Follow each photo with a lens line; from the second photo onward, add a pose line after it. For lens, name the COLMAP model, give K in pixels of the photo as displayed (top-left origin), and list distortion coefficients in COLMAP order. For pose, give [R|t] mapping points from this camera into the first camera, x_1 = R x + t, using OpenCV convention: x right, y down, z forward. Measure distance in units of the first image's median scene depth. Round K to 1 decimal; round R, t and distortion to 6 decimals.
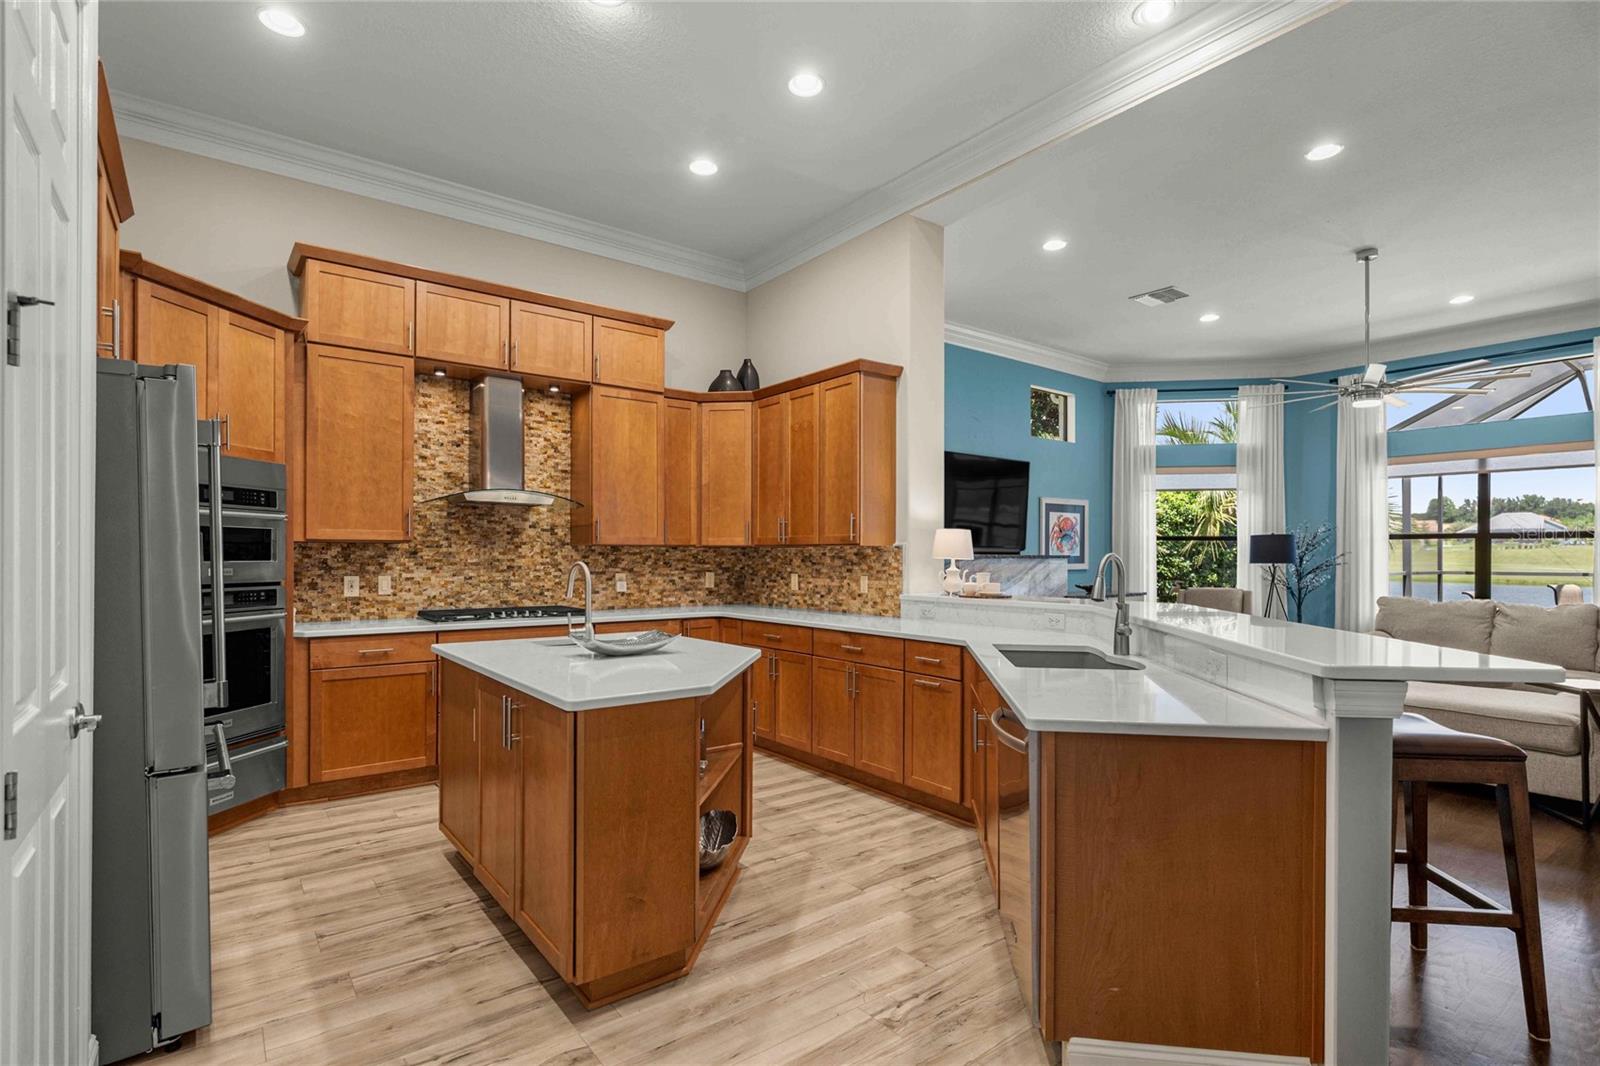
lens RADIAL K [[760.8, 0, 794.1], [0, 760.8, 556.0], [0, 0, 1]] dist [0.002929, 0.000021]
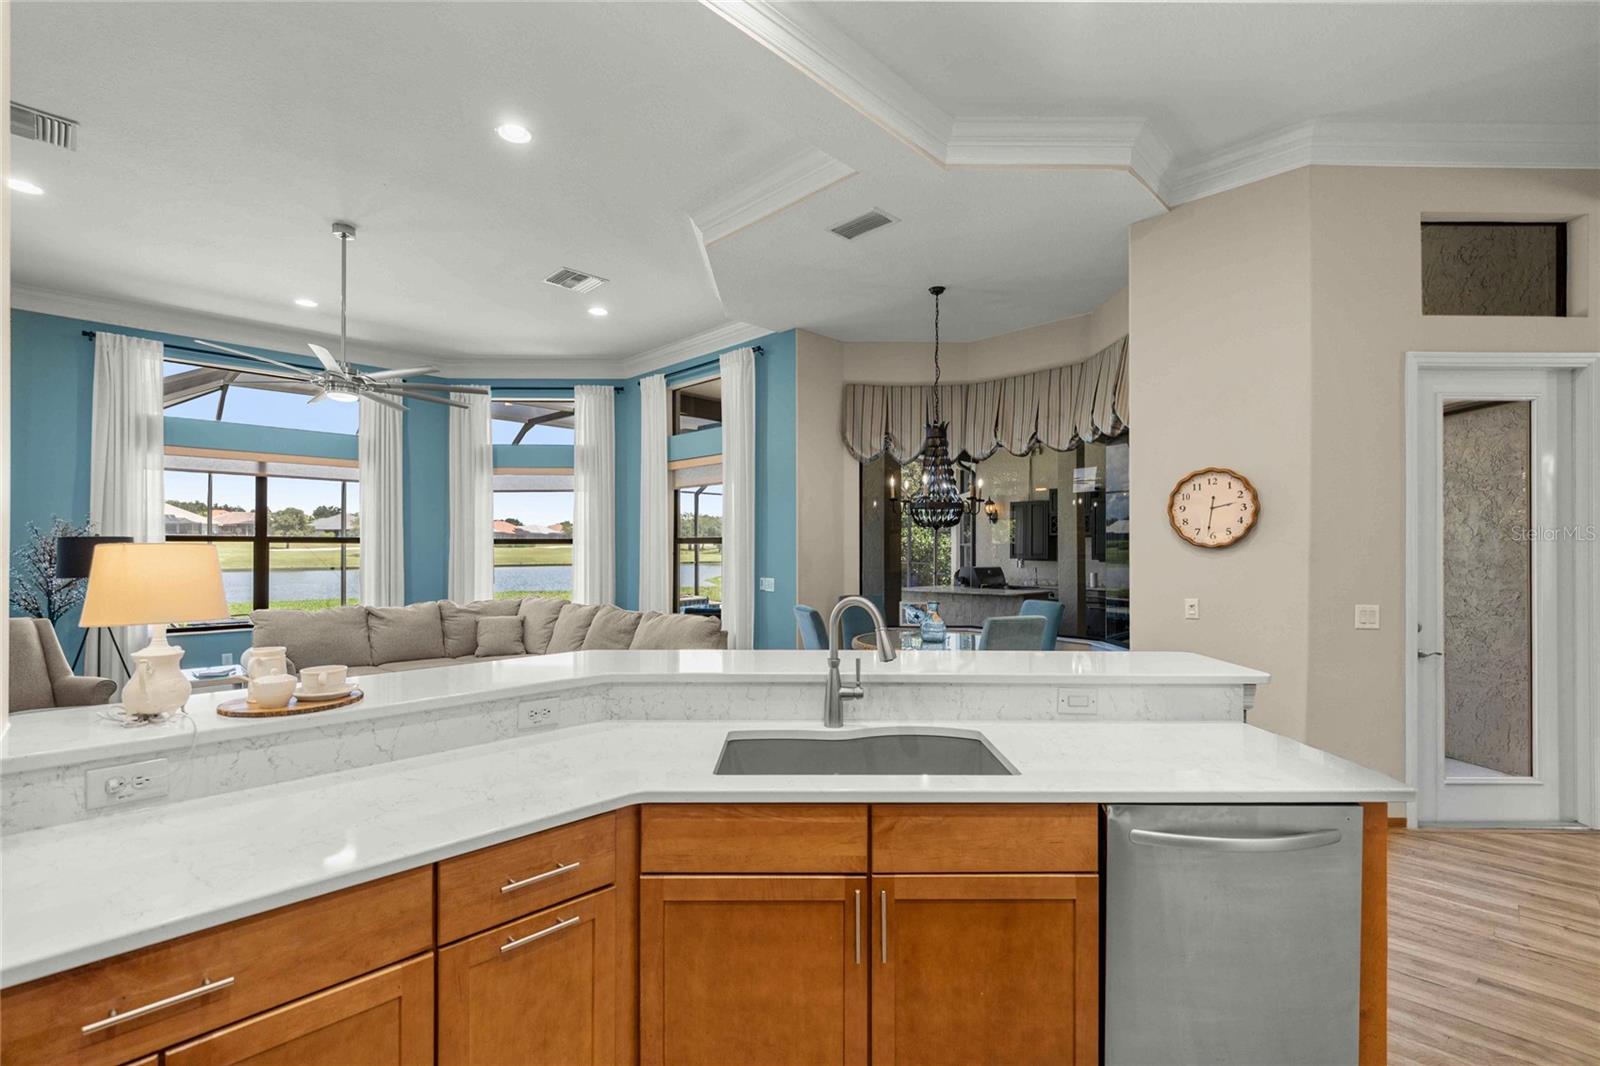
lens RADIAL K [[710.7, 0, 793.6], [0, 710.7, 539.7], [0, 0, 1]] dist [-0.001007, -0.000810]
pose [[-0.141321, 0.005423, 0.989949, -0.167406], [-0.001483, 0.999983, -0.005689, -0.033977], [-0.989963, -0.002272, -0.141311, 0.694239]]
